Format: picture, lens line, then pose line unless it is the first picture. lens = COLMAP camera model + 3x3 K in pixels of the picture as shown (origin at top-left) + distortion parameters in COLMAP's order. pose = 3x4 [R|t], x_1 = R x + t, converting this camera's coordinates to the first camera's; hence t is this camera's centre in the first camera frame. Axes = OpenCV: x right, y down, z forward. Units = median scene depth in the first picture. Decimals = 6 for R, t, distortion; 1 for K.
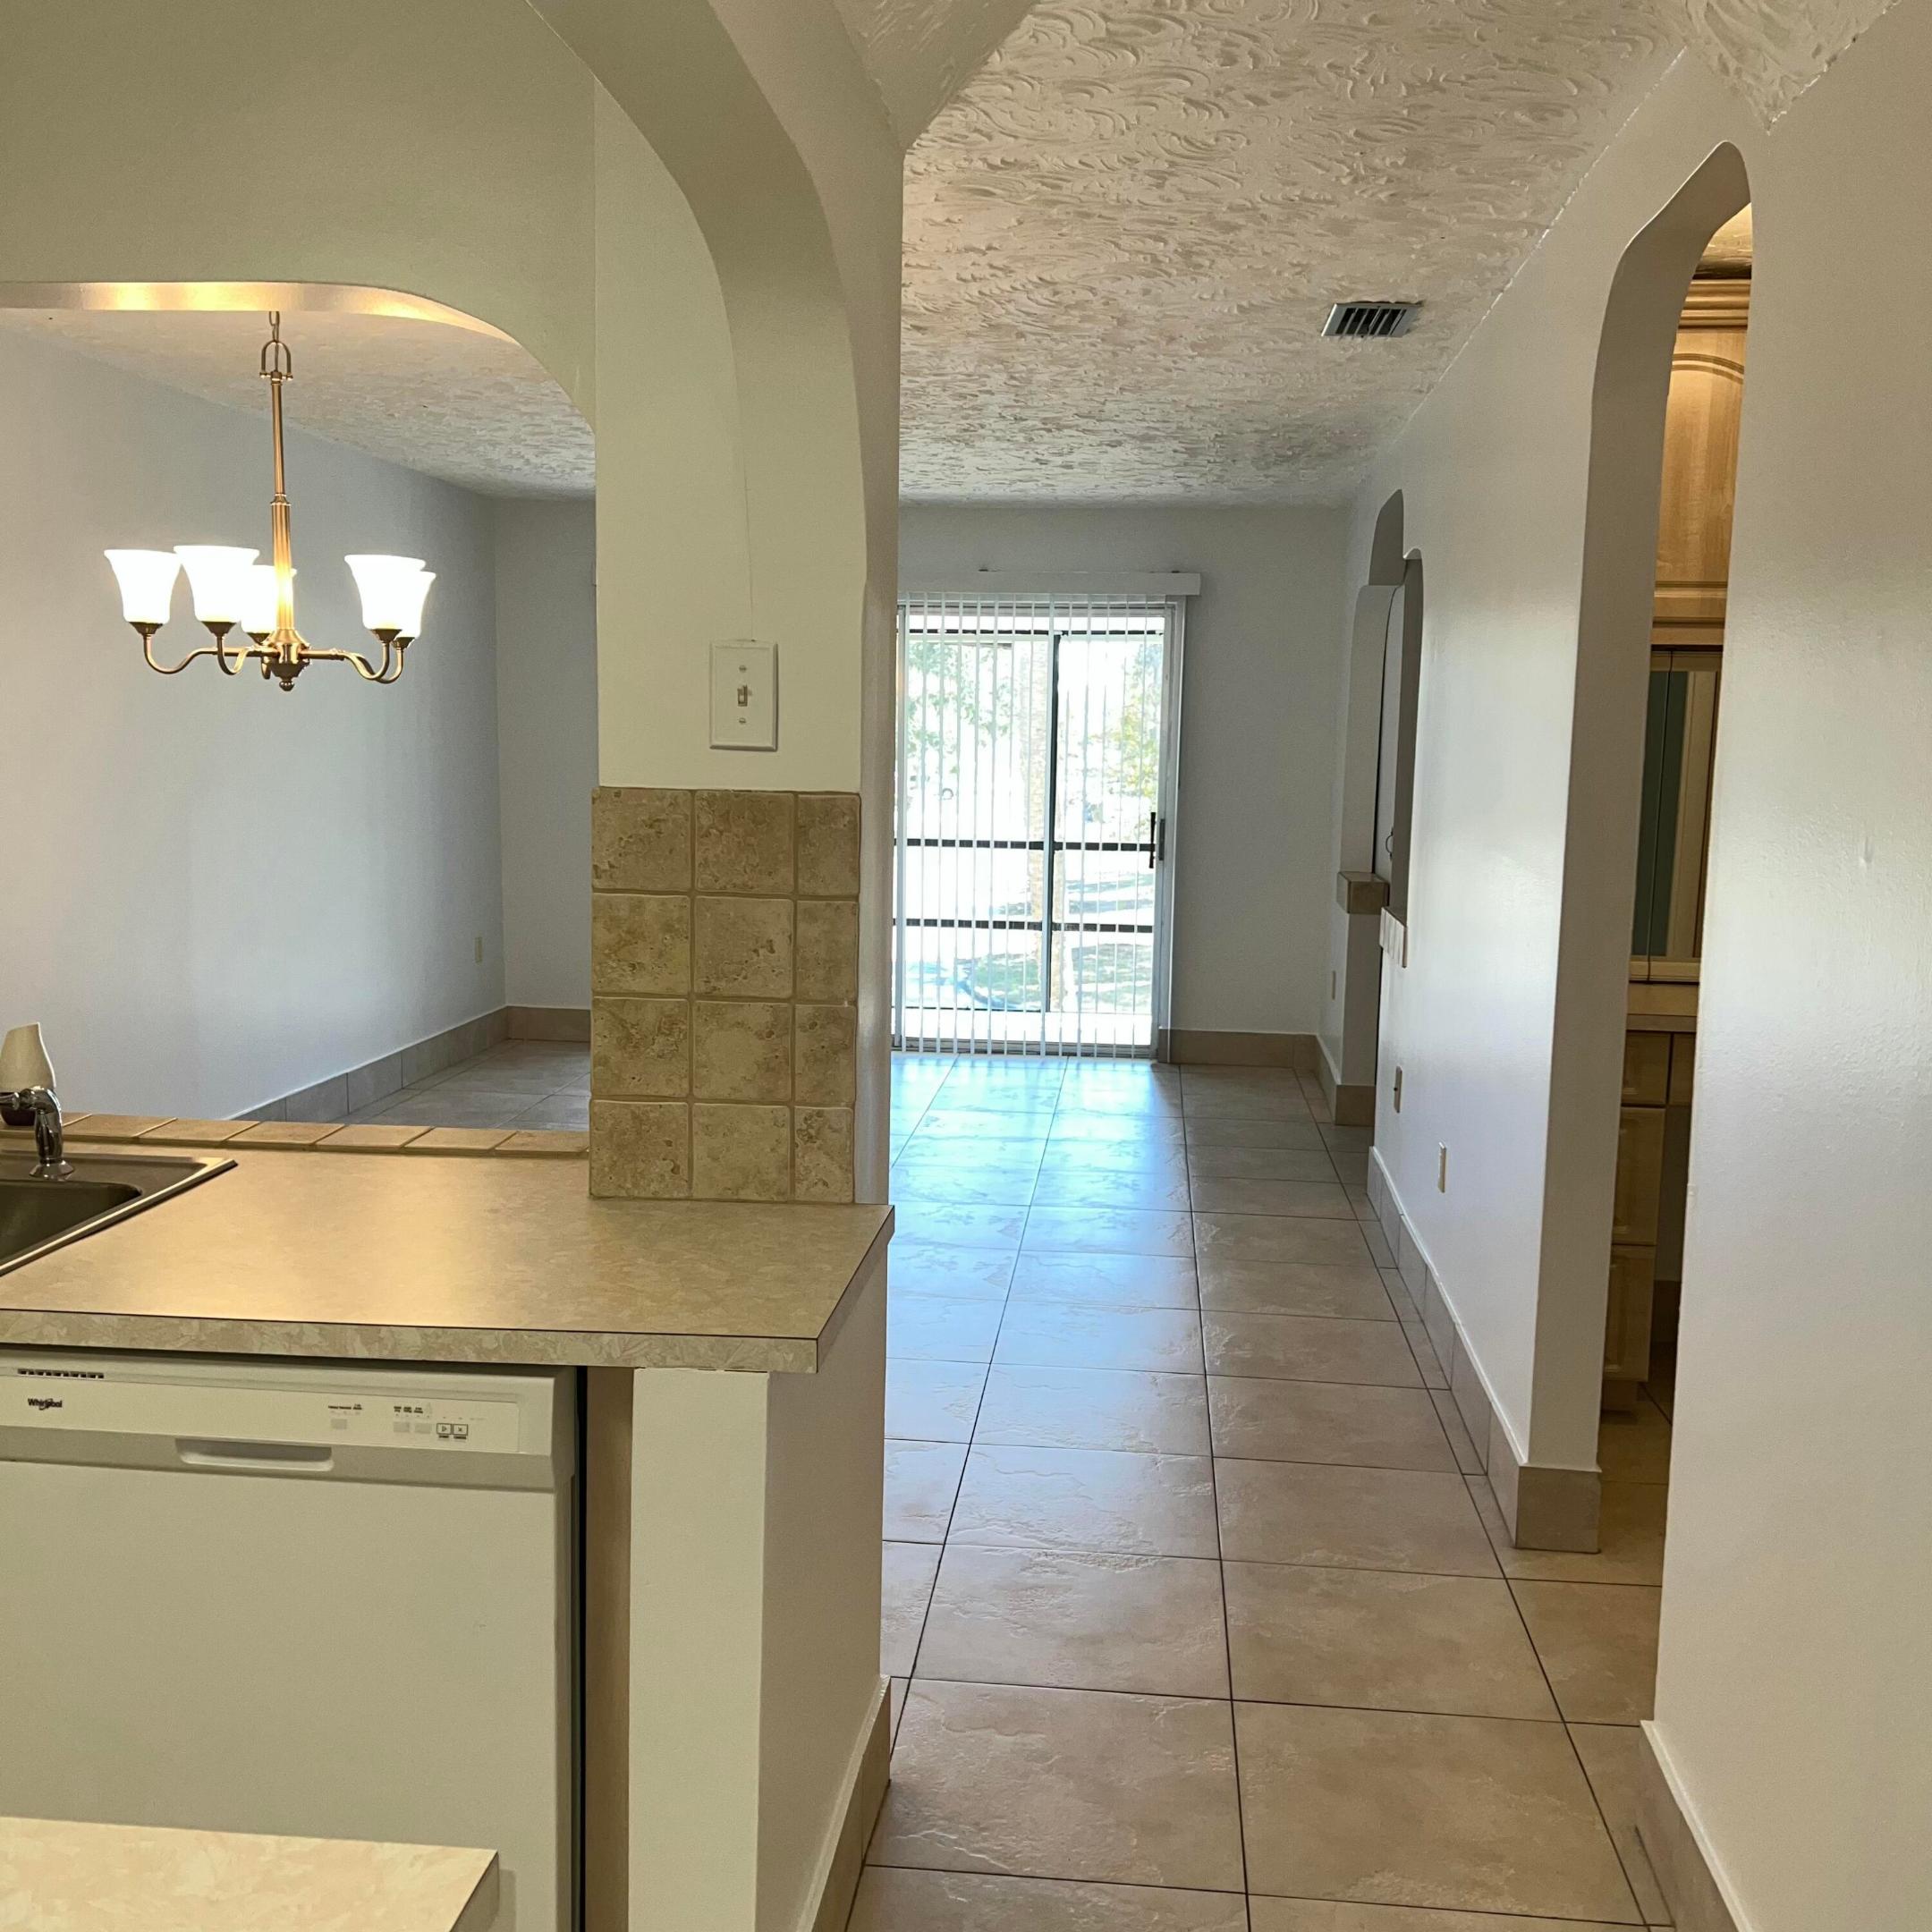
lens RADIAL K [[1944.9, 0, 966.0], [0, 1944.9, 966.0], [0, 0, 1]] dist [0.129470, -0.311487]
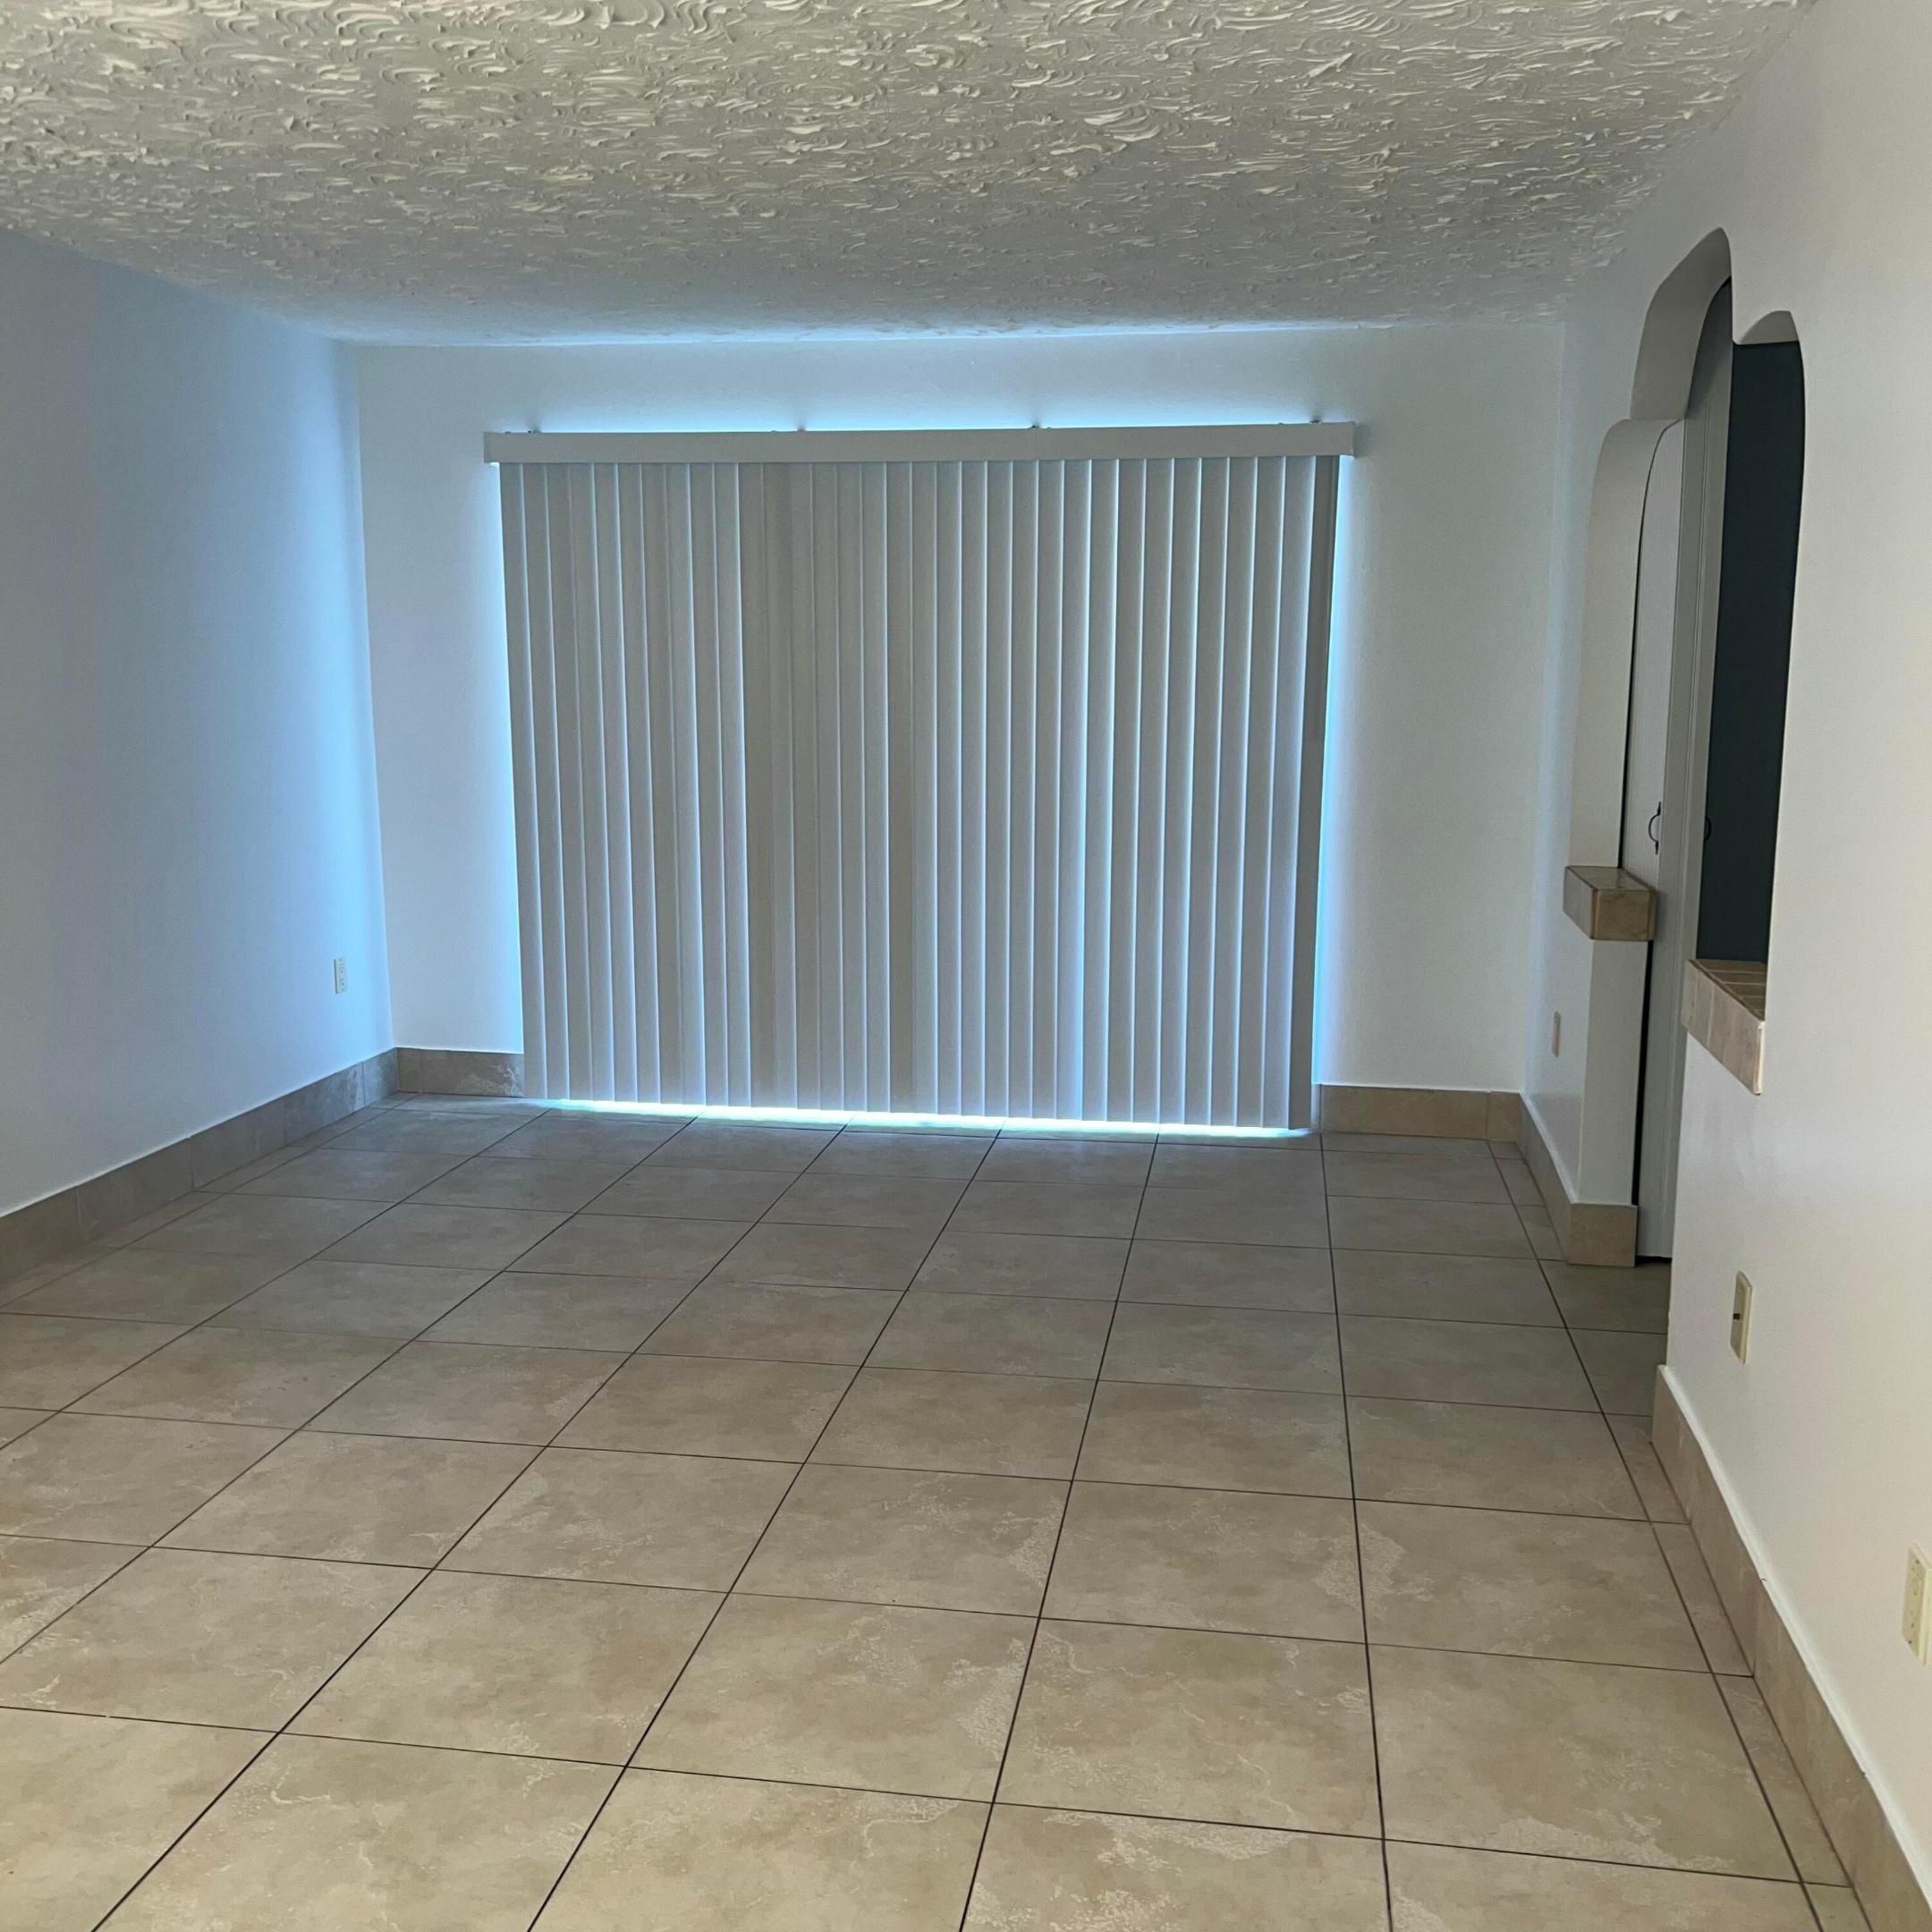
lens RADIAL K [[1945.1, 0, 966.0], [0, 1945.1, 966.0], [0, 0, 1]] dist [0.059662, -0.101376]
pose [[0.997813, -0.008570, -0.065535, 0.039258], [0.010867, 0.999336, 0.034771, -0.049255], [0.065194, -0.035407, 0.997244, 0.406864]]
